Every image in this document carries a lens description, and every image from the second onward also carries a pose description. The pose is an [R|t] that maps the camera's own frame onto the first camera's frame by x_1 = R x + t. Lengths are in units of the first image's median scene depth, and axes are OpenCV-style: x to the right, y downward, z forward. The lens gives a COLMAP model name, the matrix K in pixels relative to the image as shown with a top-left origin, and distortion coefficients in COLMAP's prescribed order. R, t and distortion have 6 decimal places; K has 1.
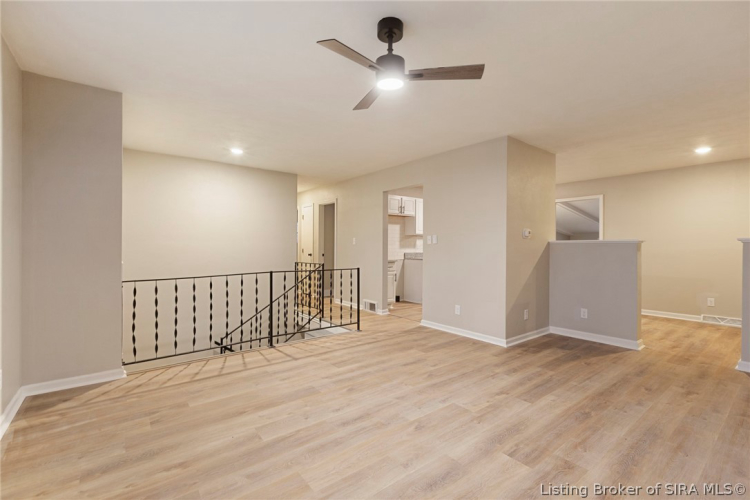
lens RADIAL K [[334.4, 0, 375.9], [0, 334.4, 247.1], [0, 0, 1]] dist [0.001358, -0.000042]
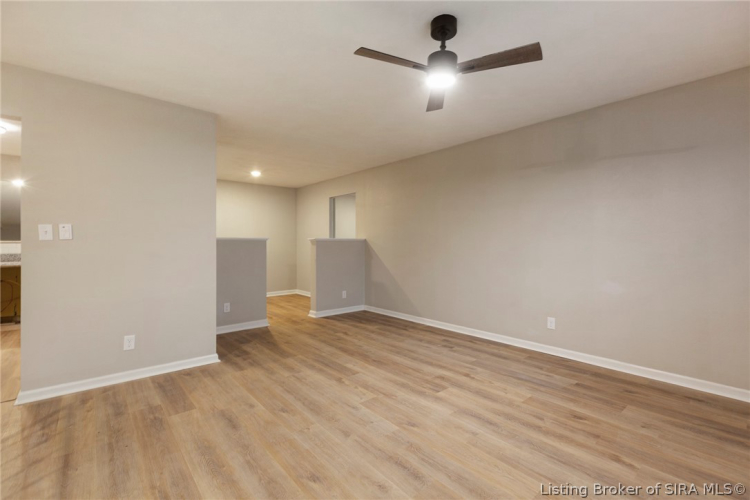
lens RADIAL K [[334.4, 0, 375.9], [0, 334.4, 247.1], [0, 0, 1]] dist [0.001358, -0.000042]
pose [[-0.040011, -0.013966, 0.999102, -0.642846], [0.001036, 0.999901, 0.014019, -0.007027], [-0.999199, 0.001596, -0.039992, 0.850436]]
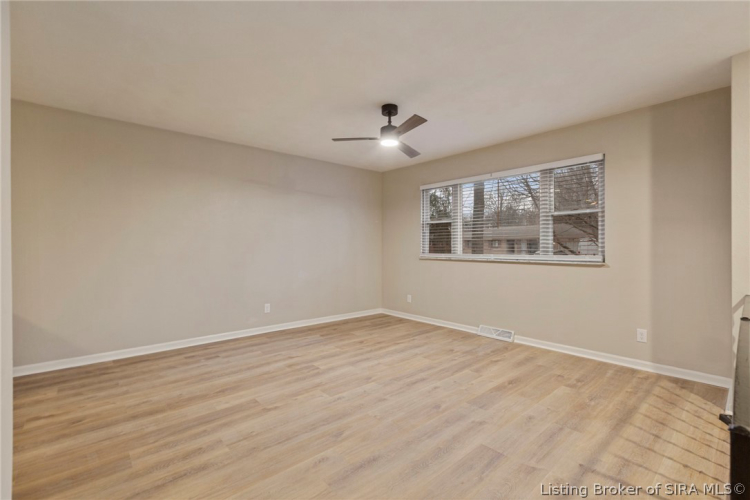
lens RADIAL K [[334.4, 0, 375.9], [0, 334.4, 247.1], [0, 0, 1]] dist [0.001358, -0.000042]
pose [[-0.998293, -0.005409, -0.058160, 0.134054], [-0.005498, 0.999984, 0.001381, -0.002141], [0.058152, 0.001699, -0.998306, 1.759486]]
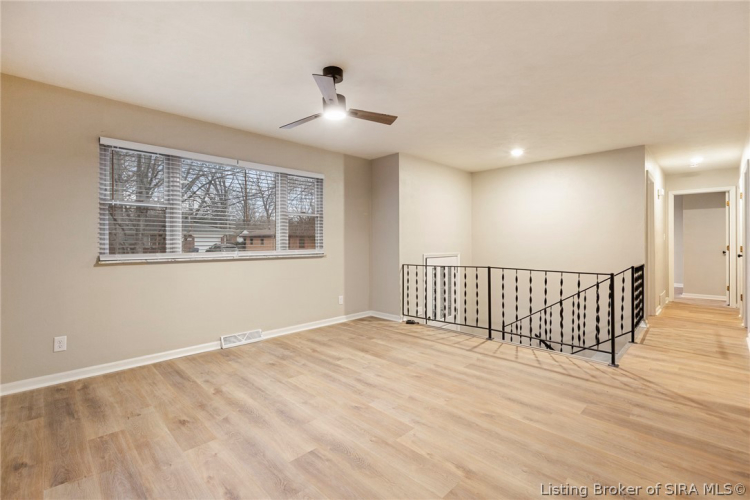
lens RADIAL K [[334.4, 0, 375.9], [0, 334.4, 247.1], [0, 0, 1]] dist [0.001358, -0.000042]
pose [[0.115551, 0.006840, -0.993278, 0.908570], [0.002350, 0.999972, 0.007160, 0.002339], [0.993299, -0.003161, 0.115532, 0.694269]]
